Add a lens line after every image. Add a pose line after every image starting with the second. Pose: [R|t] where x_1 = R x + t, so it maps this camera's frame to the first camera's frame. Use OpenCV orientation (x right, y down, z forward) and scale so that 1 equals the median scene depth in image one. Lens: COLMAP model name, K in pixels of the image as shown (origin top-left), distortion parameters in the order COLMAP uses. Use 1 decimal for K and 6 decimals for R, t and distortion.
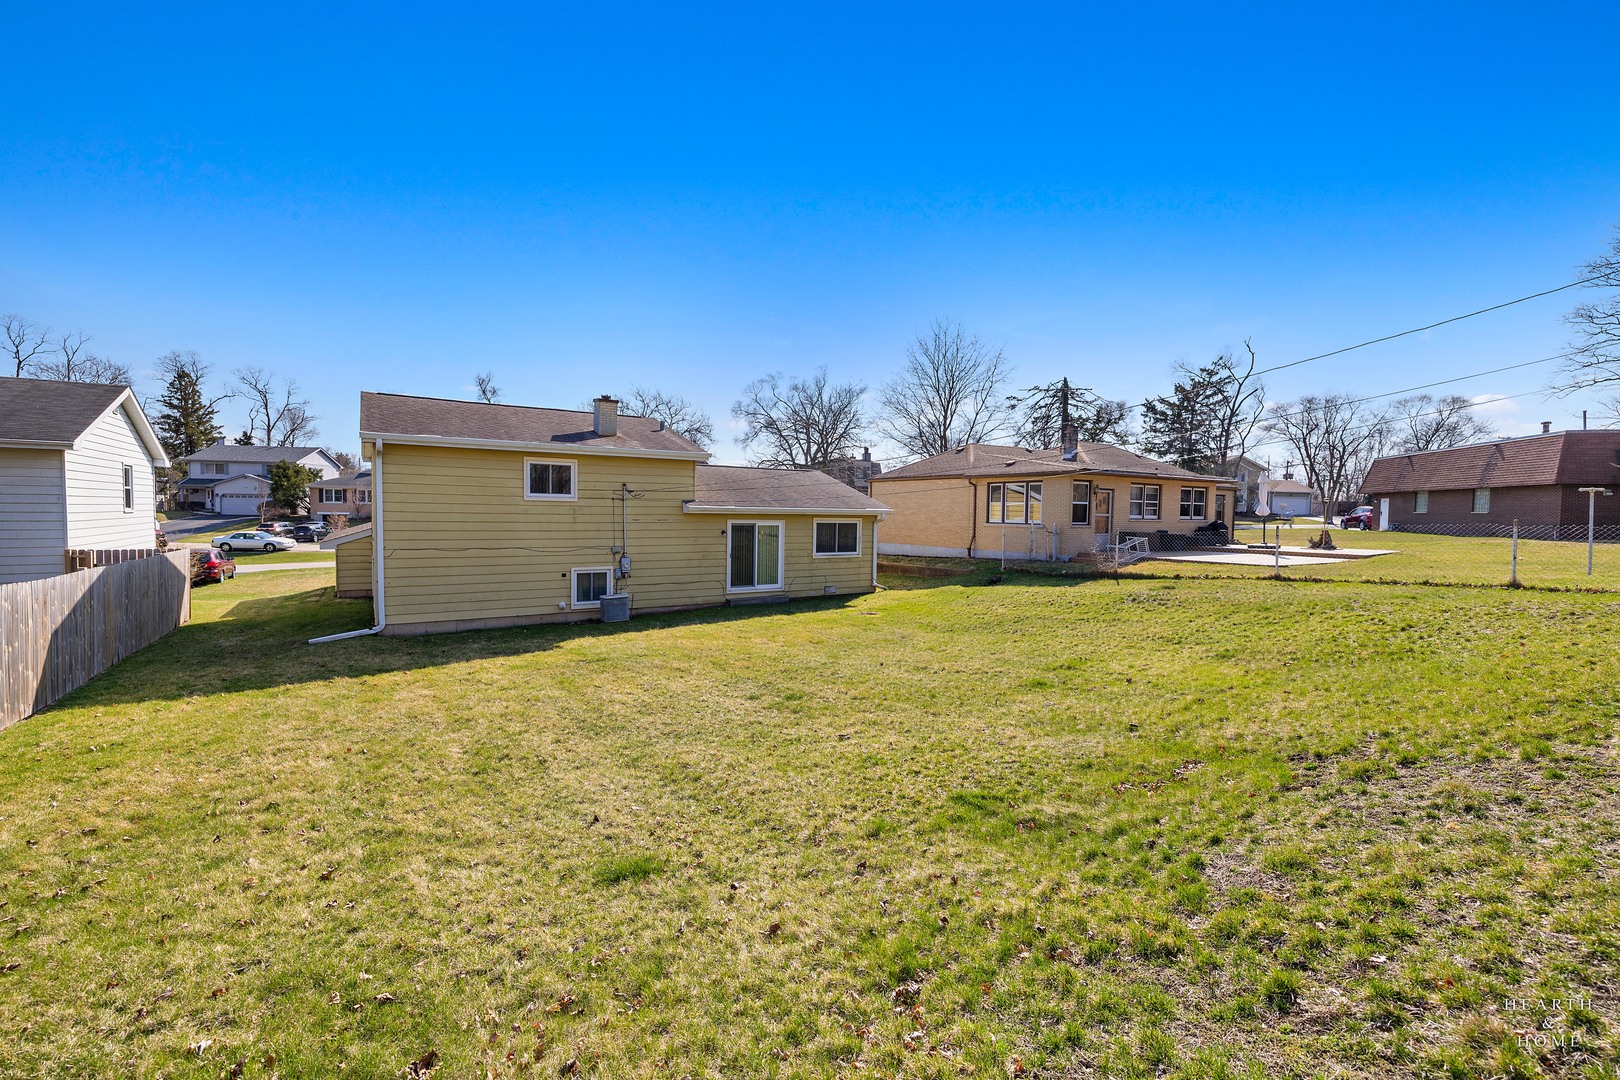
lens RADIAL K [[691.6, 0, 808.8], [0, 691.6, 538.6], [0, 0, 1]] dist [0.000223, -0.000006]
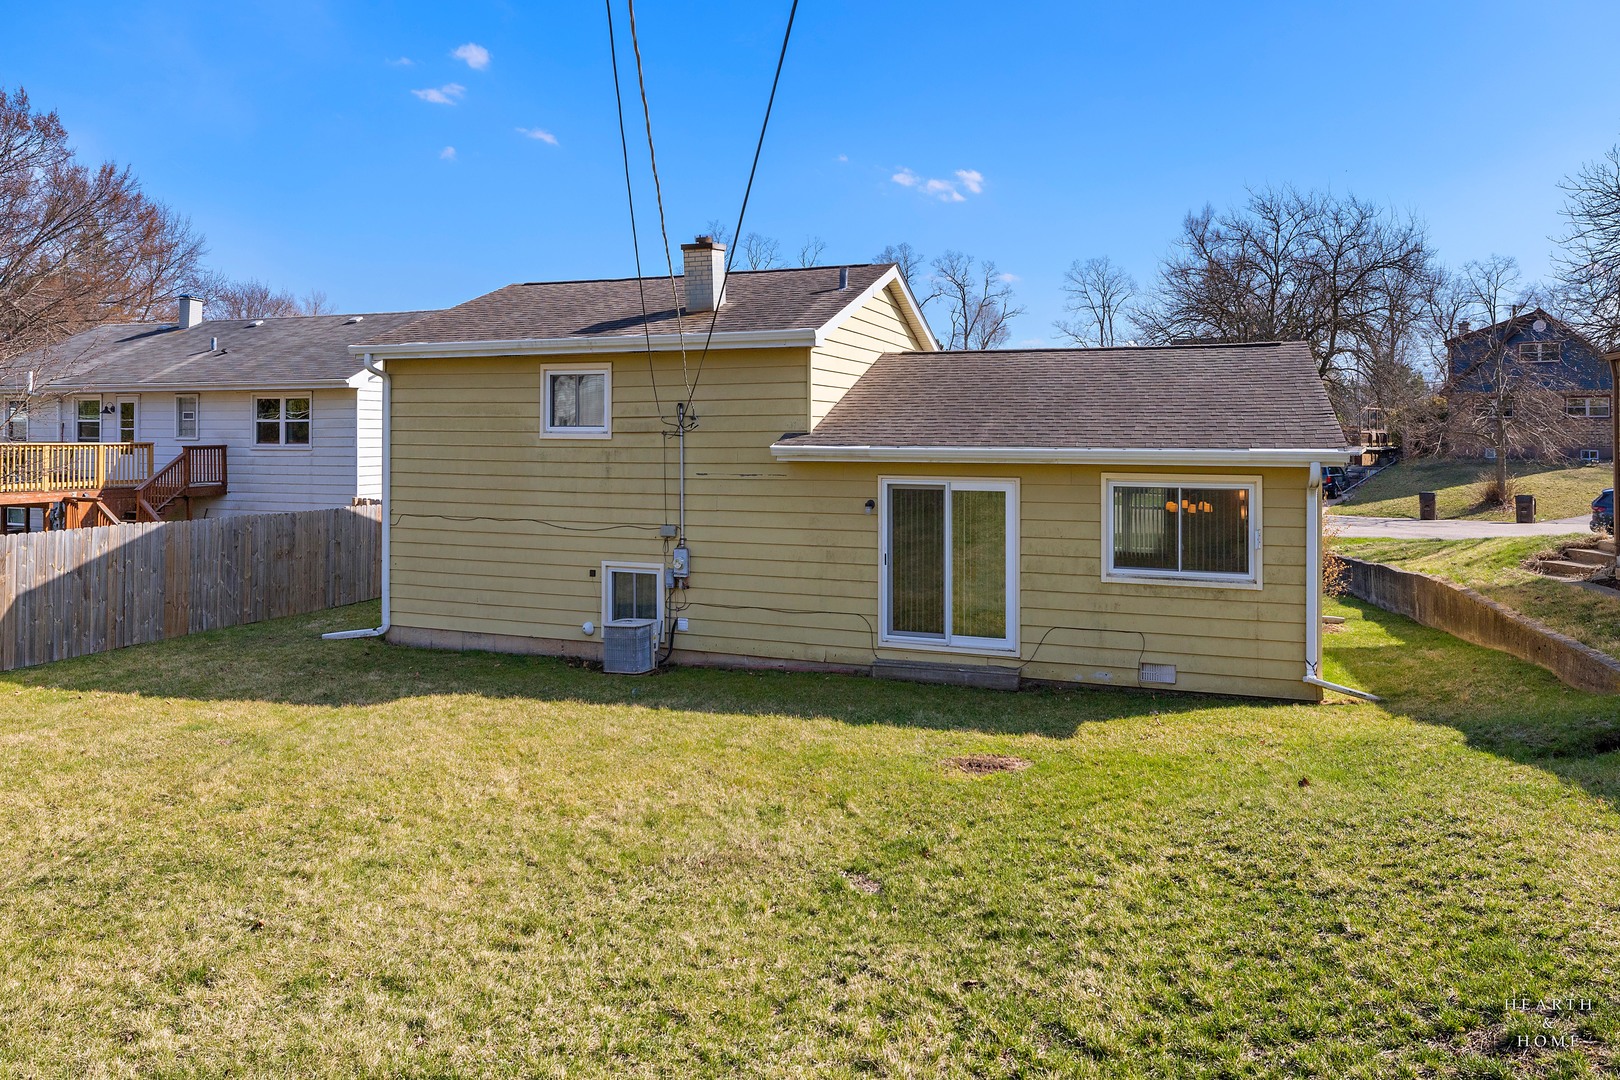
lens RADIAL K [[1166.5, 0, 810.6], [0, 1166.5, 433.4], [0, 0, 1]] dist [-0.001662, 0.000002]
pose [[0.579502, -0.013375, -0.814861, 0.468003], [-0.023677, 0.999167, -0.033238, -0.029397], [0.814627, 0.038555, 0.578703, 0.555603]]
